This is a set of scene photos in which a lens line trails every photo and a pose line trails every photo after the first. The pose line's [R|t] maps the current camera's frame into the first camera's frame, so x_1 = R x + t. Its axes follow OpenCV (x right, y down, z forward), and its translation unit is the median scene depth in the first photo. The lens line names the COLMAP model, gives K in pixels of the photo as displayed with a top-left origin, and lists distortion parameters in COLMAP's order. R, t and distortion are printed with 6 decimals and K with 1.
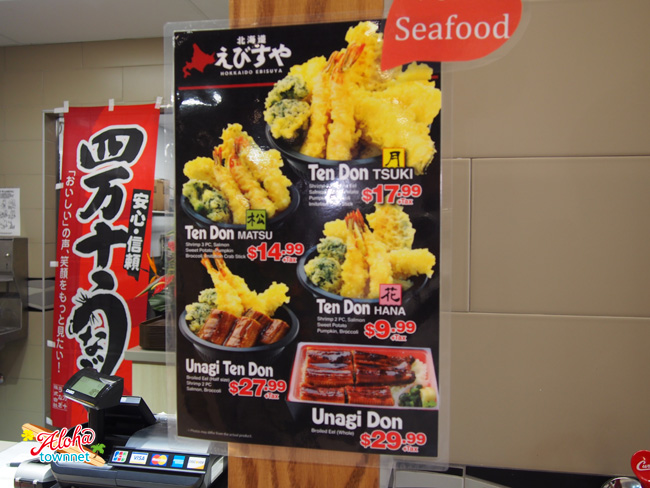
lens RADIAL K [[568.7, 0, 325.2], [0, 568.7, 242.6], [0, 0, 1]] dist [0.006608, 0.002974]
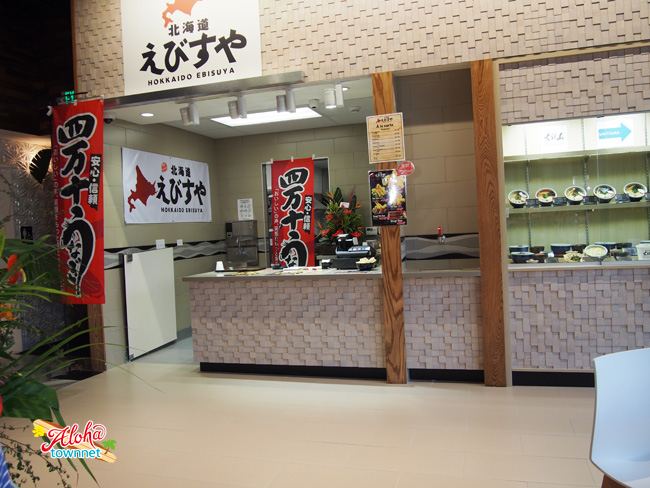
lens RADIAL K [[528.6, 0, 322.1], [0, 528.6, 240.0], [0, 0, 1]] dist [-0.015788, 0.002345]
pose [[0.990738, -0.058216, -0.122672, -0.014200], [0.058723, 0.998274, 0.000521, 0.090228], [0.122430, -0.007720, 0.992447, -1.115920]]
